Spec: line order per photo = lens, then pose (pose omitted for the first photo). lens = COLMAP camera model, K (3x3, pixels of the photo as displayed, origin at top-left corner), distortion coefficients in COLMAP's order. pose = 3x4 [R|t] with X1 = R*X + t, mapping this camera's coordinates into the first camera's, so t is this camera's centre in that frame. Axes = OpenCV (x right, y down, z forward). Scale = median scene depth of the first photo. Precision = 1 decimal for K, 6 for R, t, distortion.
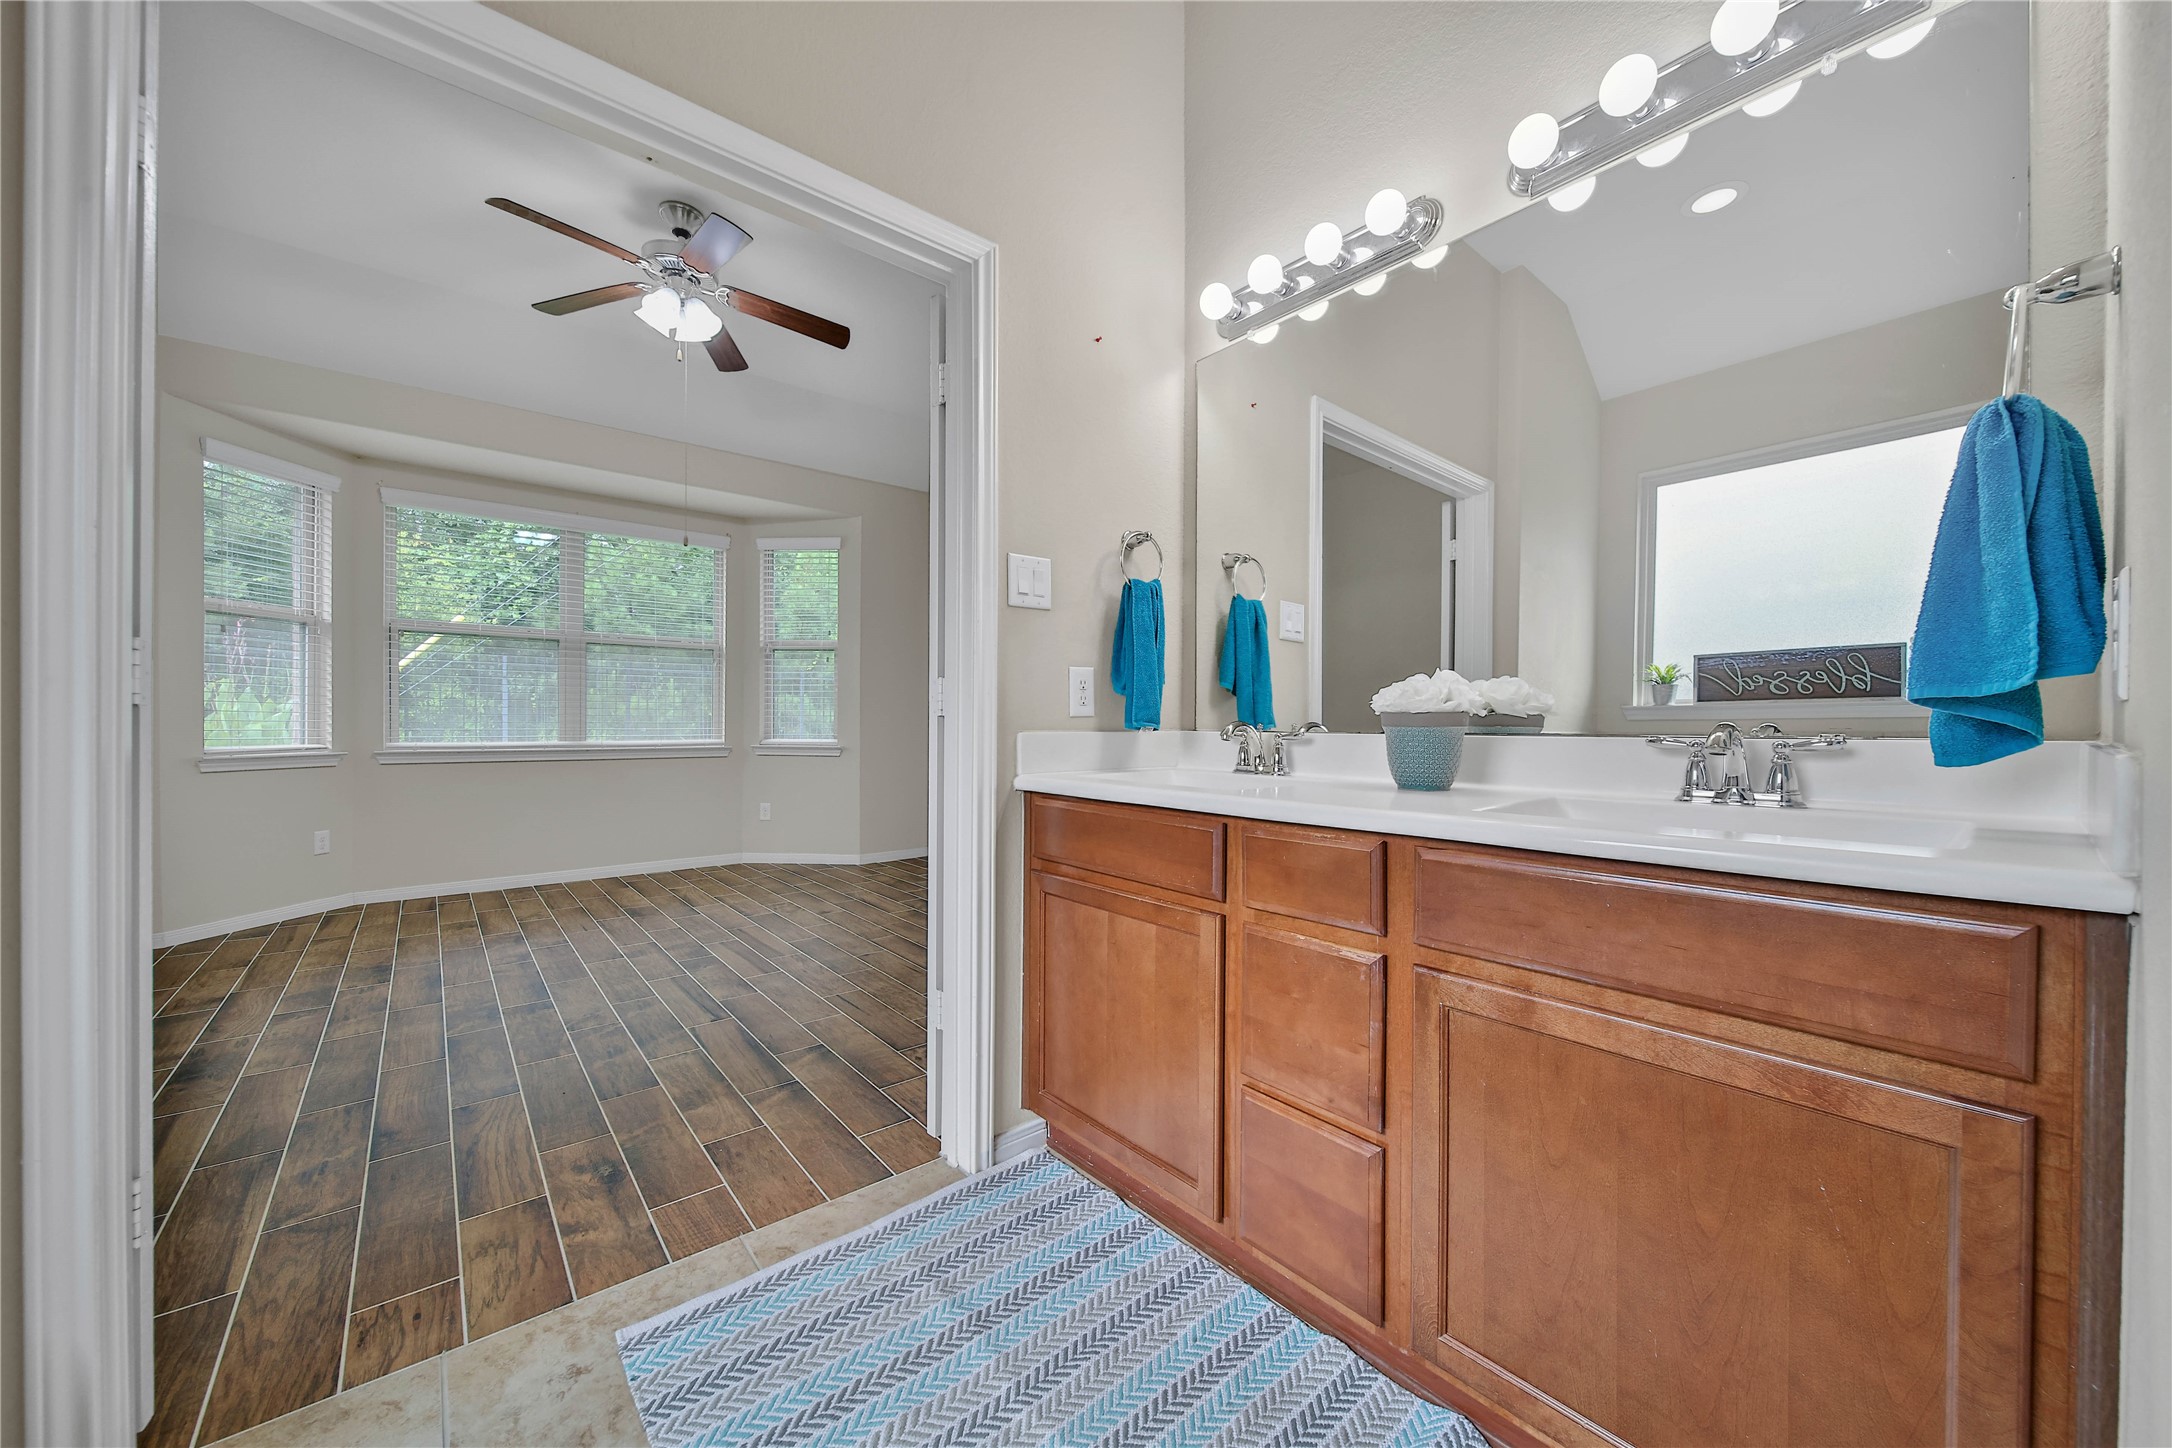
lens RADIAL K [[775.1, 0, 1079.4], [0, 775.1, 731.1], [0, 0, 1]] dist [0.001406, -0.002080]
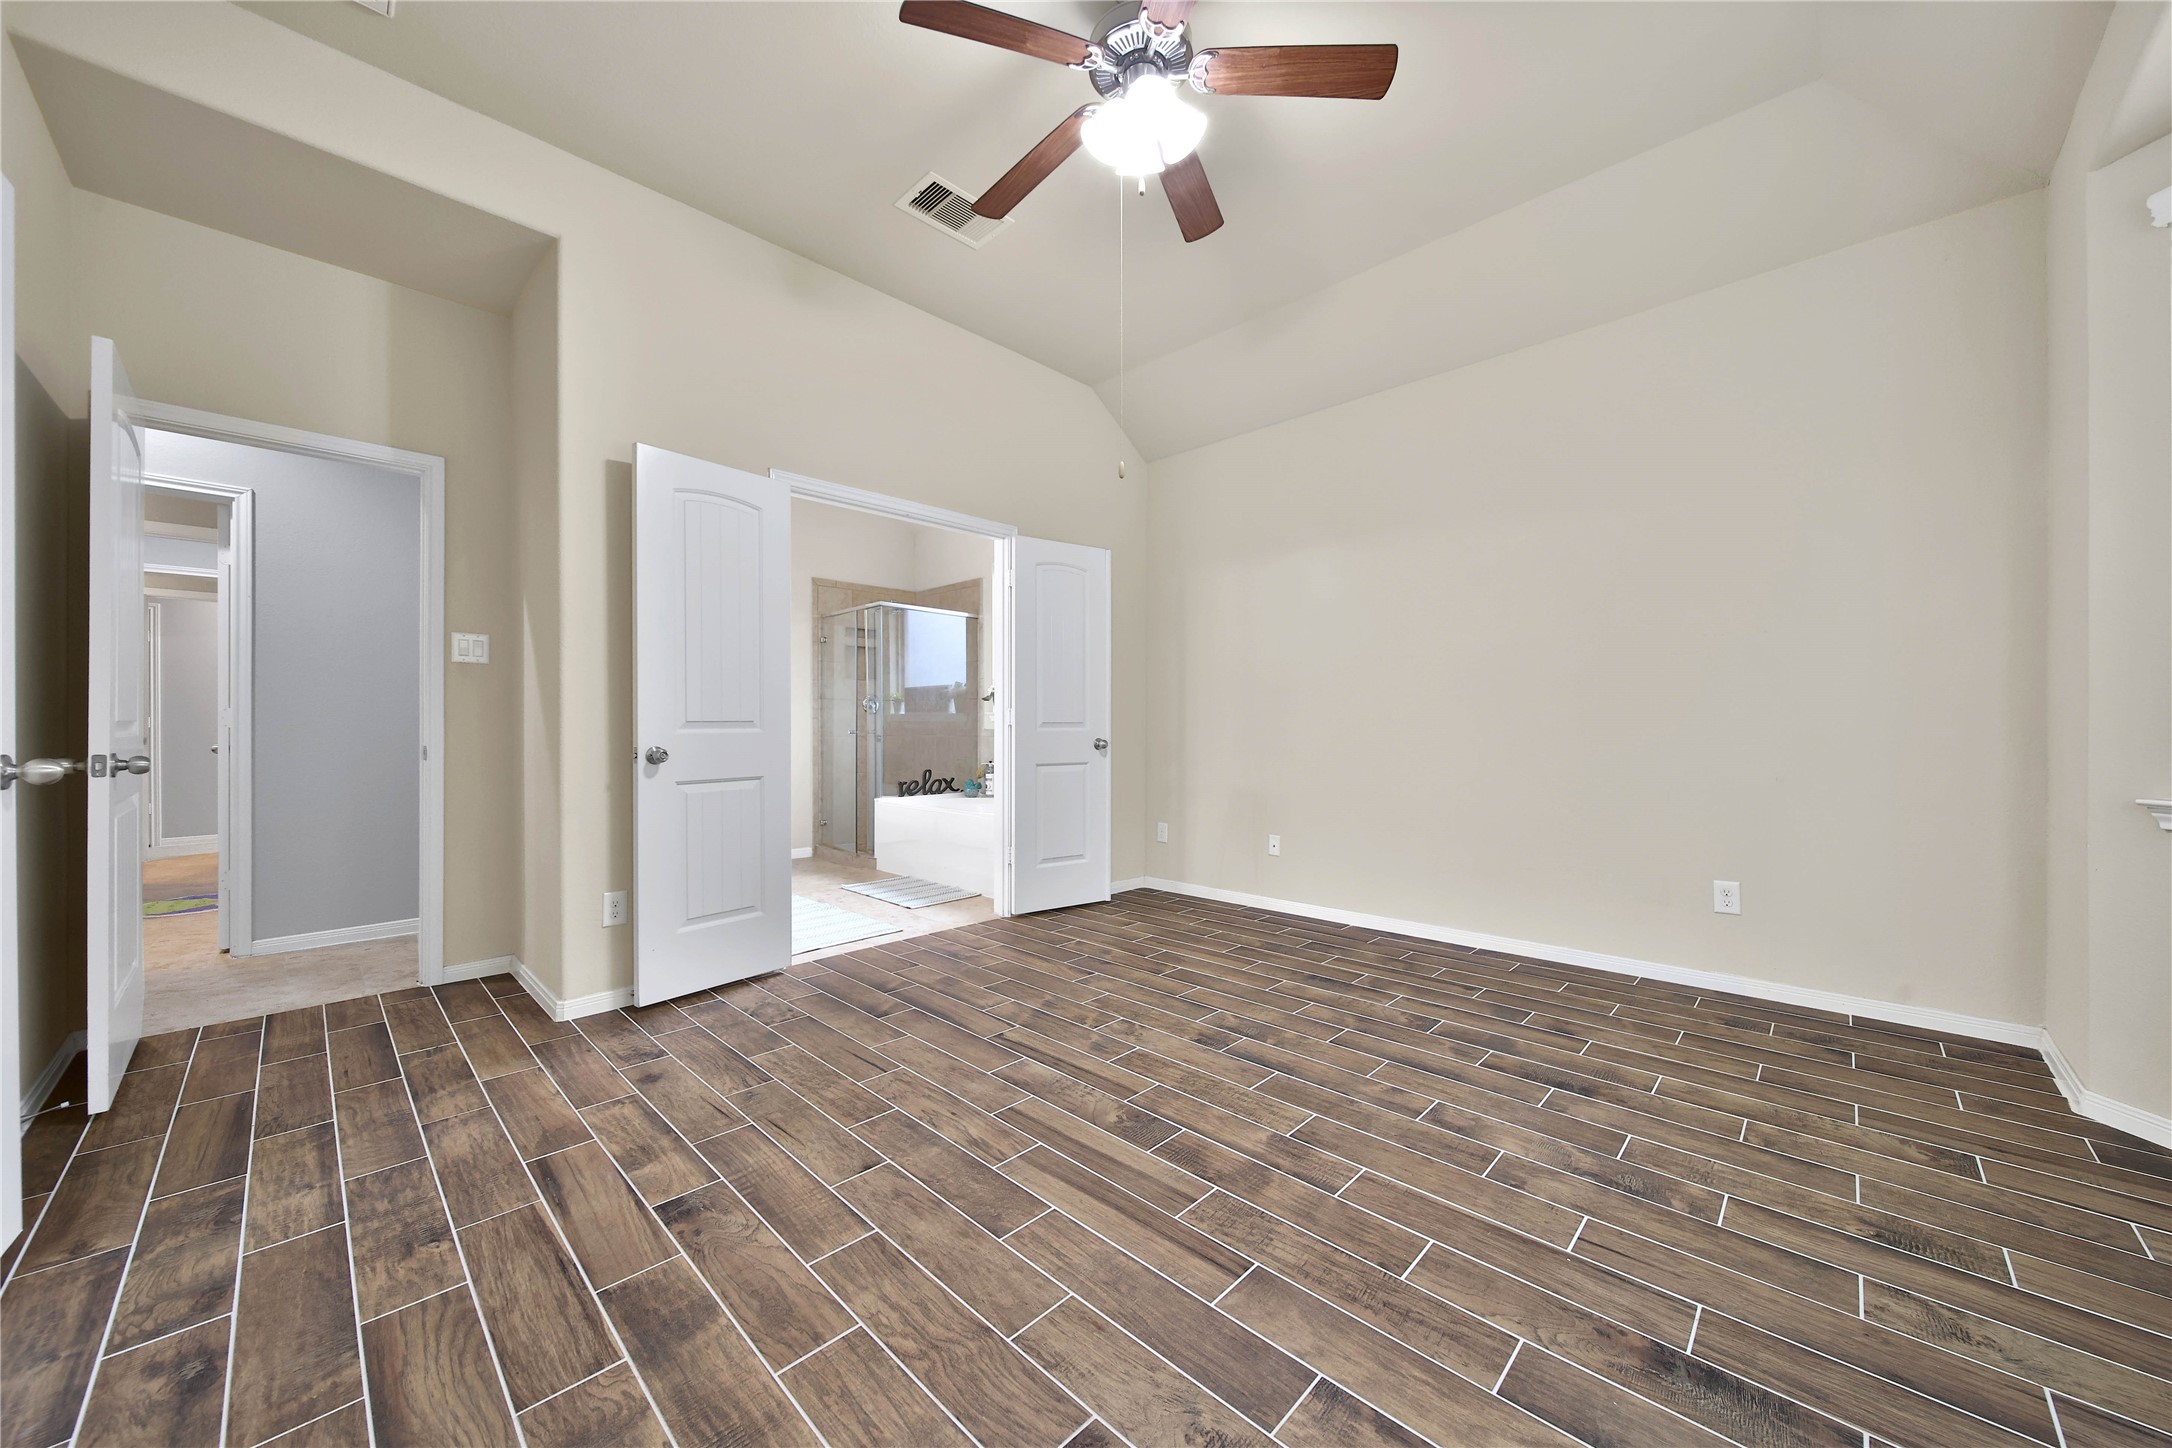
lens RADIAL K [[775.1, 0, 1079.4], [0, 775.1, 731.1], [0, 0, 1]] dist [0.001406, -0.002080]
pose [[-0.995113, -0.003087, -0.098692, -0.496045], [-0.004430, 0.999900, 0.013397, -0.024673], [0.098641, 0.013769, -0.995028, 2.076915]]
